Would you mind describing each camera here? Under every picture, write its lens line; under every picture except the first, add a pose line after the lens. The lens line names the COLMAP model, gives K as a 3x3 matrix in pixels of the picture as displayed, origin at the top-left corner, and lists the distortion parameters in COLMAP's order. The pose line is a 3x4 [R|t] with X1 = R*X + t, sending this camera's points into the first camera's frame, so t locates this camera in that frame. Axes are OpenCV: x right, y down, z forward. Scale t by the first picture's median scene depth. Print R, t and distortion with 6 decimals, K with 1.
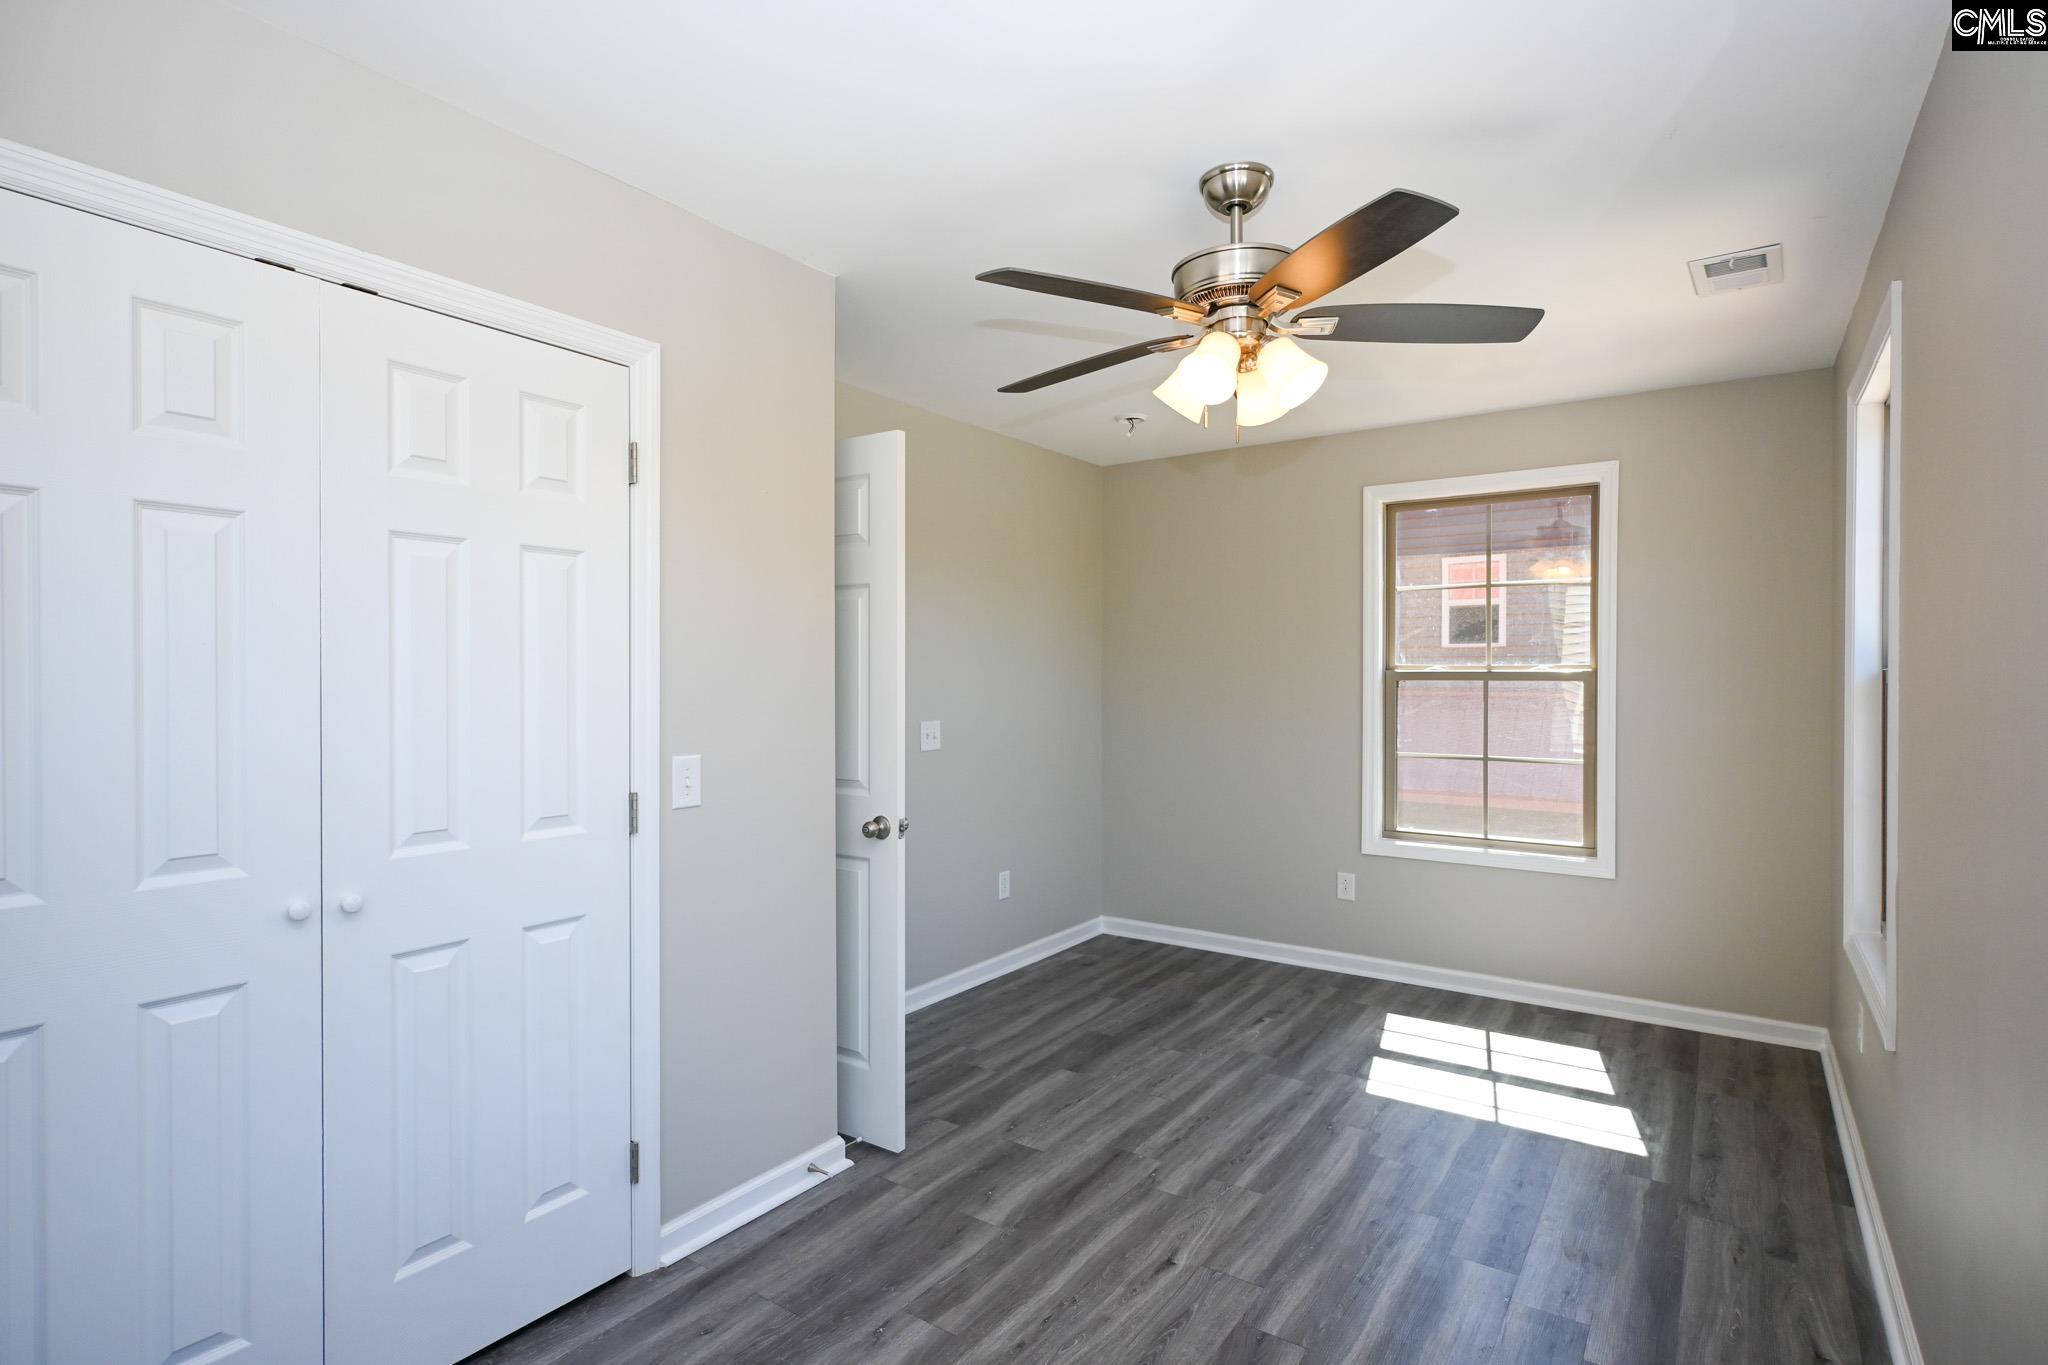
lens RADIAL K [[1025.4, 0, 1029.5], [0, 1025.4, 684.6], [0, 0, 1]] dist [-0.001441, 0.001410]
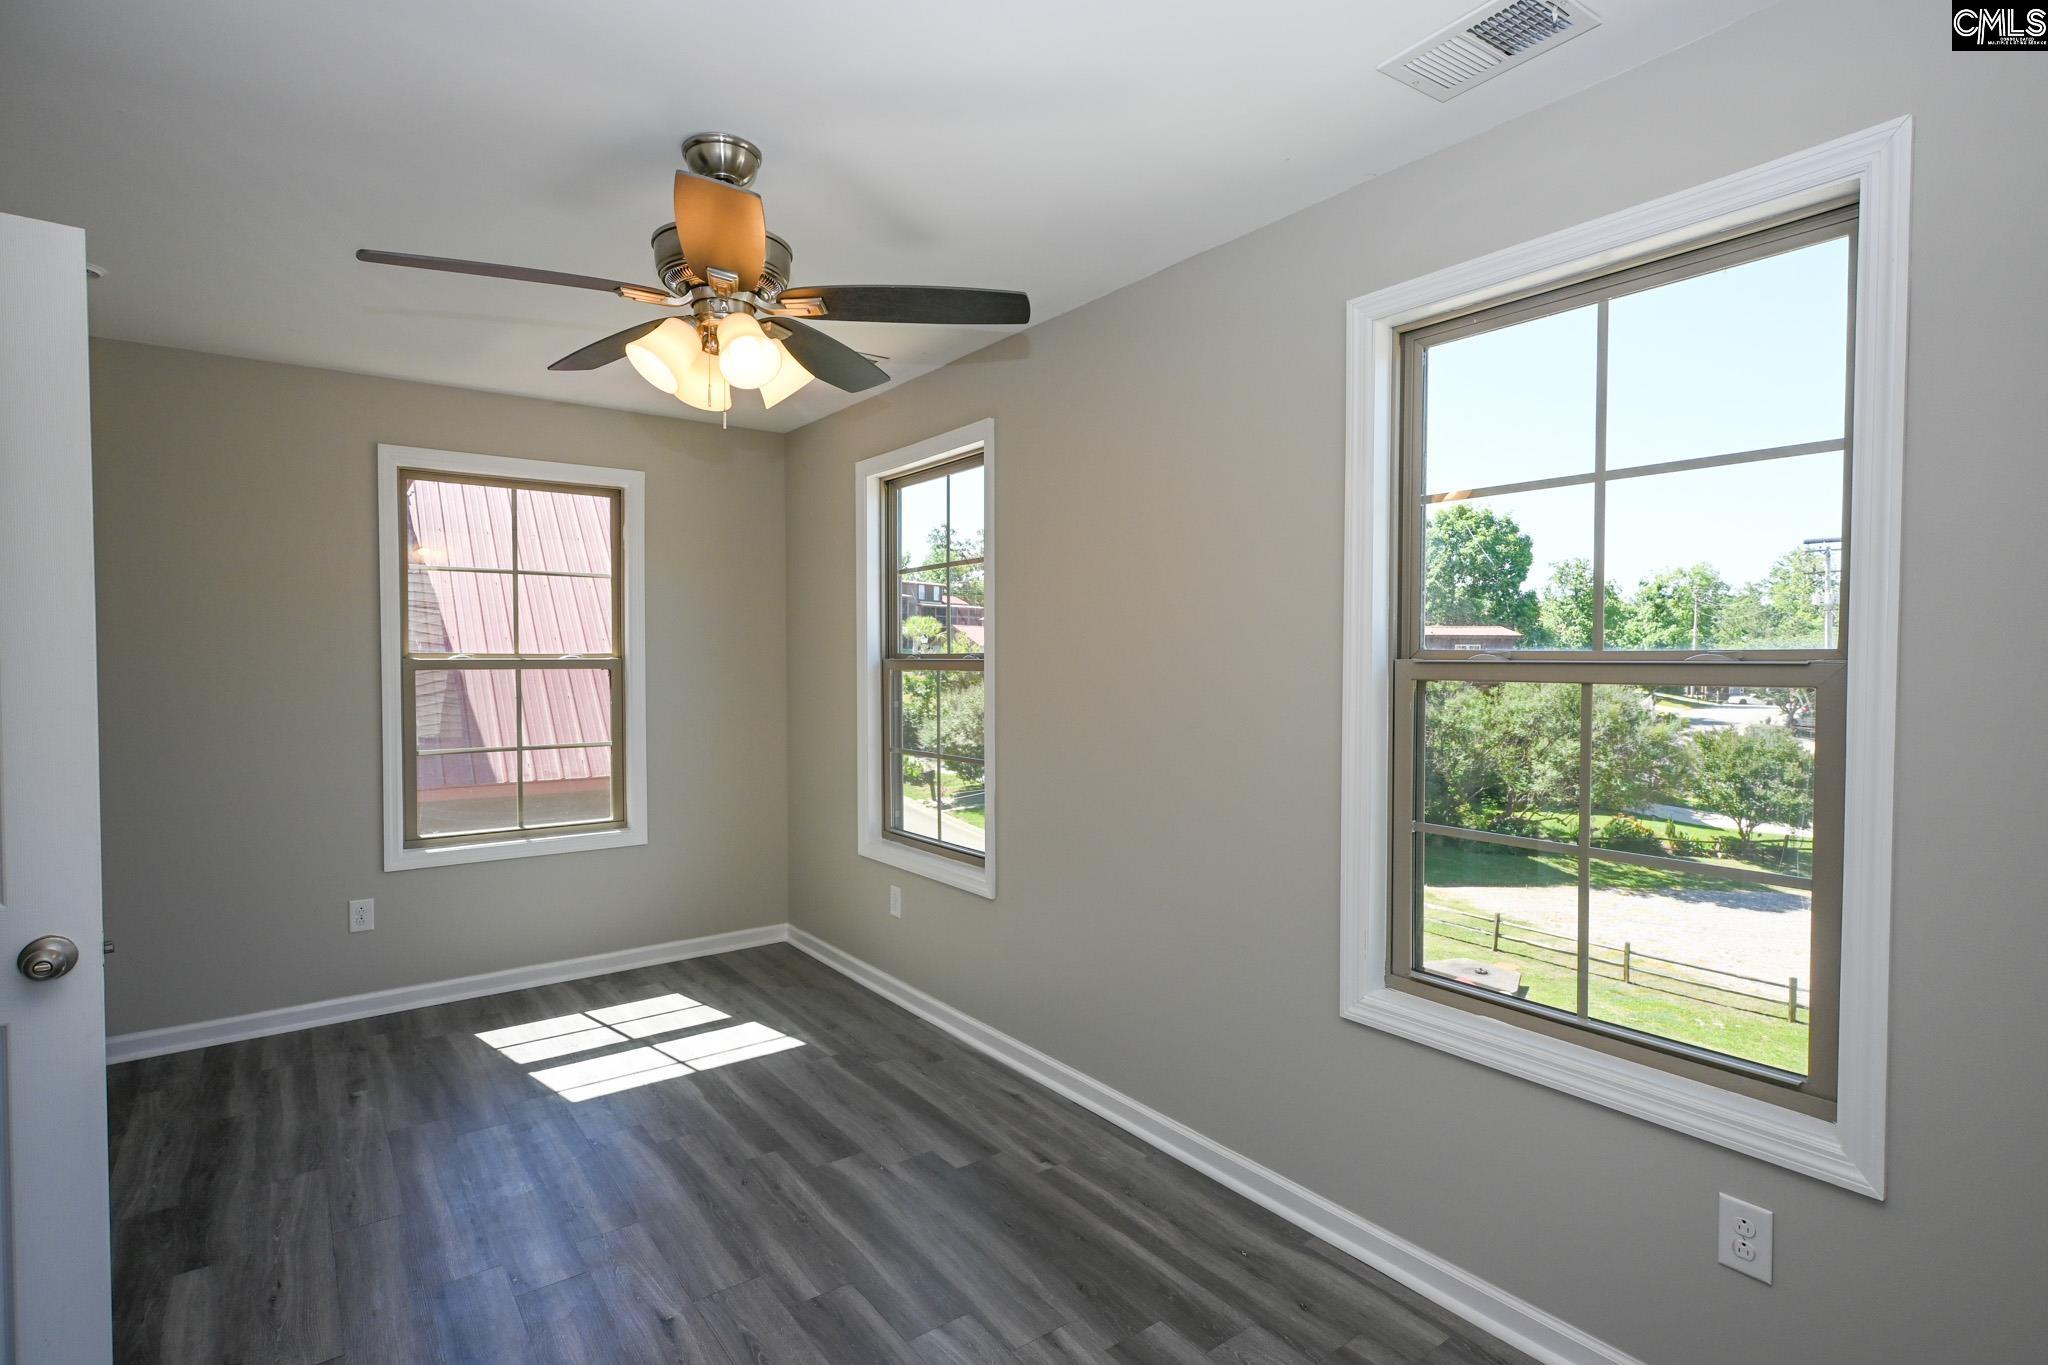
lens RADIAL K [[1025.4, 0, 1029.5], [0, 1025.4, 684.6], [0, 0, 1]] dist [-0.001441, 0.001410]
pose [[0.319870, -0.031810, 0.946927, -0.433252], [0.014201, 0.999485, 0.028779, -0.013795], [-0.947355, 0.004242, 0.320157, 0.292372]]
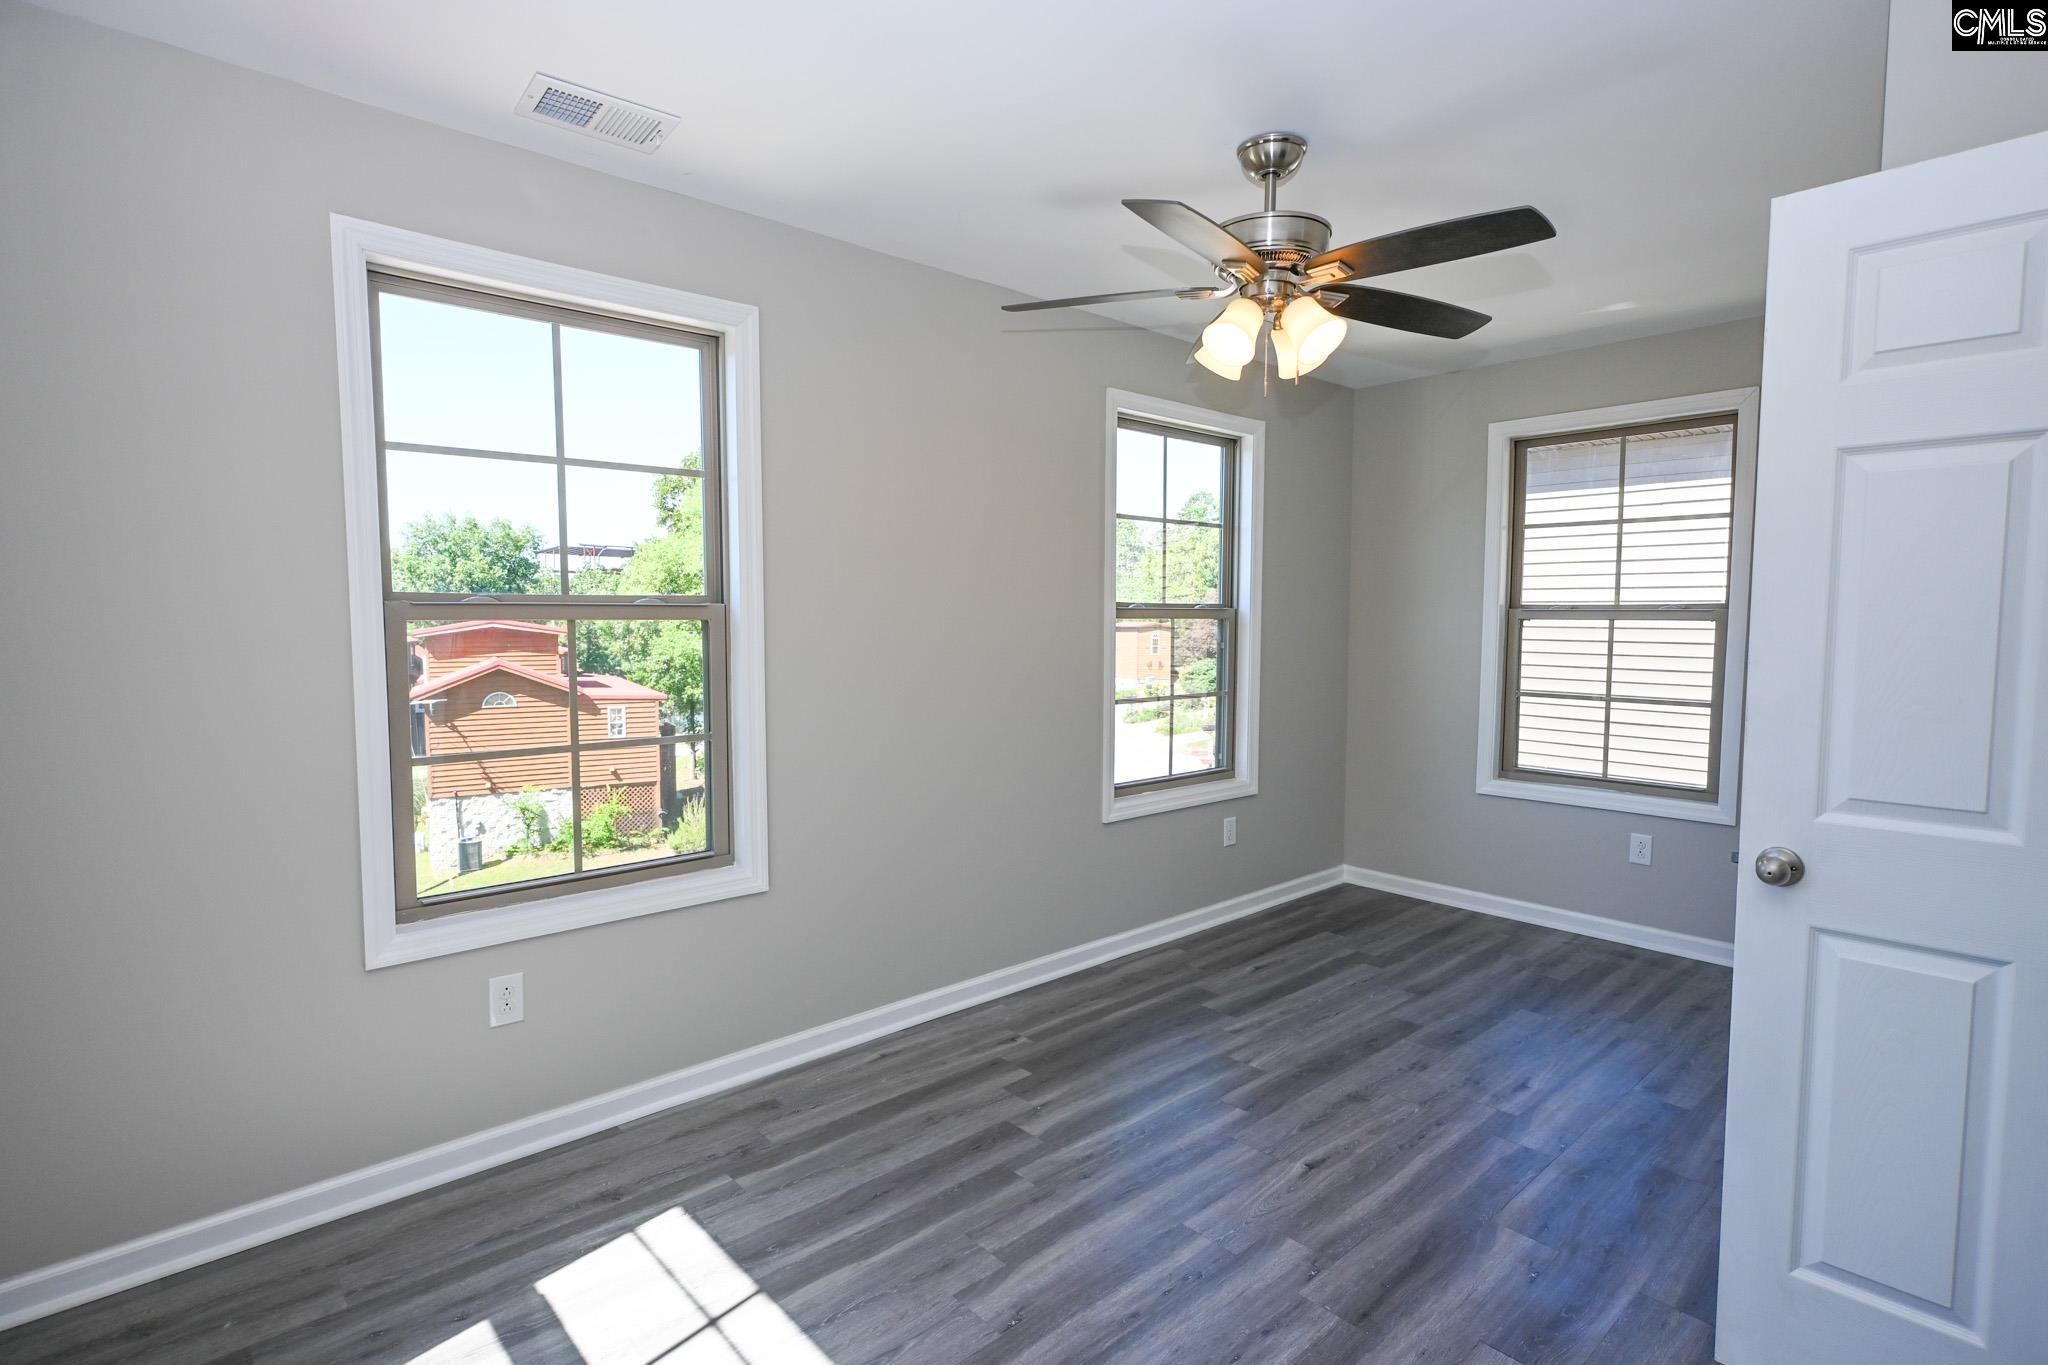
lens RADIAL K [[1010.9, 0, 1033.3], [0, 1010.9, 676.4], [0, 0, 1]] dist [-0.000677, 0.000556]
pose [[-0.975068, -0.016715, 0.221274, 0.139782], [-0.000366, 0.997279, 0.073723, -0.014292], [-0.221904, 0.071804, -0.972421, 1.477806]]
